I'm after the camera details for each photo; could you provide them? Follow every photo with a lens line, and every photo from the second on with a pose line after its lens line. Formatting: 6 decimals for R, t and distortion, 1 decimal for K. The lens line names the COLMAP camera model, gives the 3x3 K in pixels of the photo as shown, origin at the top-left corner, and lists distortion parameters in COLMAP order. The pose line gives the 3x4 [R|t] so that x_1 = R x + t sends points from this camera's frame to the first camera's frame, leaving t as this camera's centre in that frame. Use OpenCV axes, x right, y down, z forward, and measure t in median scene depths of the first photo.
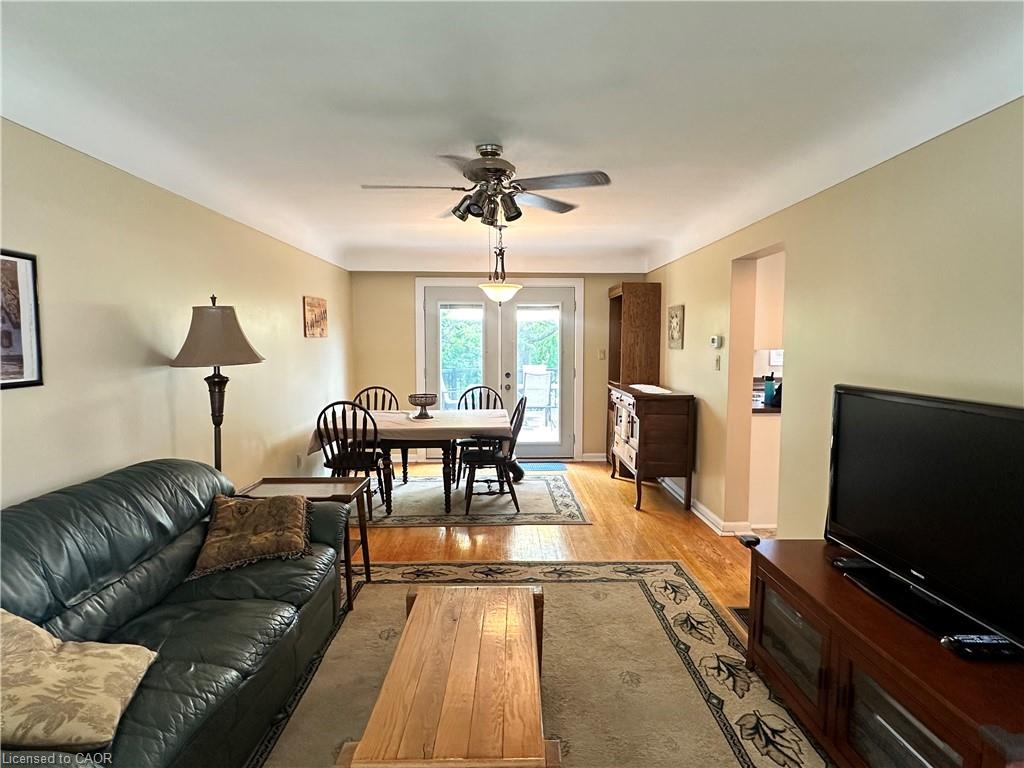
lens RADIAL K [[565.8, 0, 513.8], [0, 565.8, 389.0], [0, 0, 1]] dist [-0.002886, 0.001962]
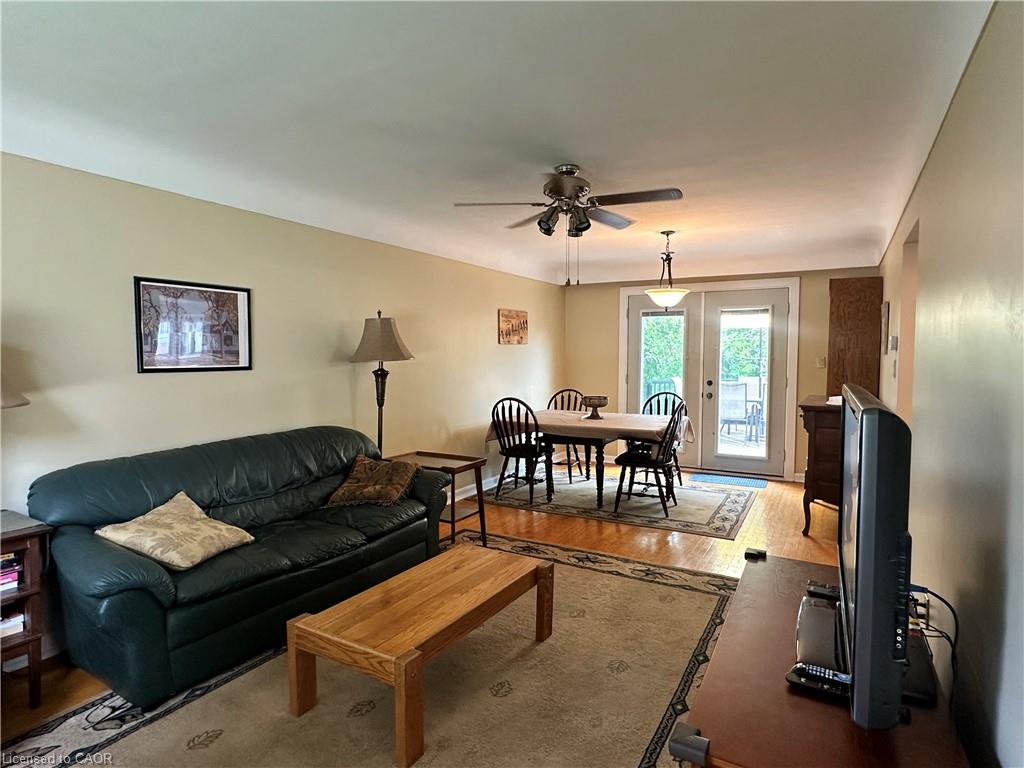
lens RADIAL K [[565.8, 0, 513.8], [0, 565.8, 389.0], [0, 0, 1]] dist [-0.002886, 0.001962]
pose [[0.857651, 0.031314, -0.513278, 0.271912], [-0.042900, 0.999022, -0.010735, 0.014330], [0.512440, 0.031226, 0.858155, 0.004035]]
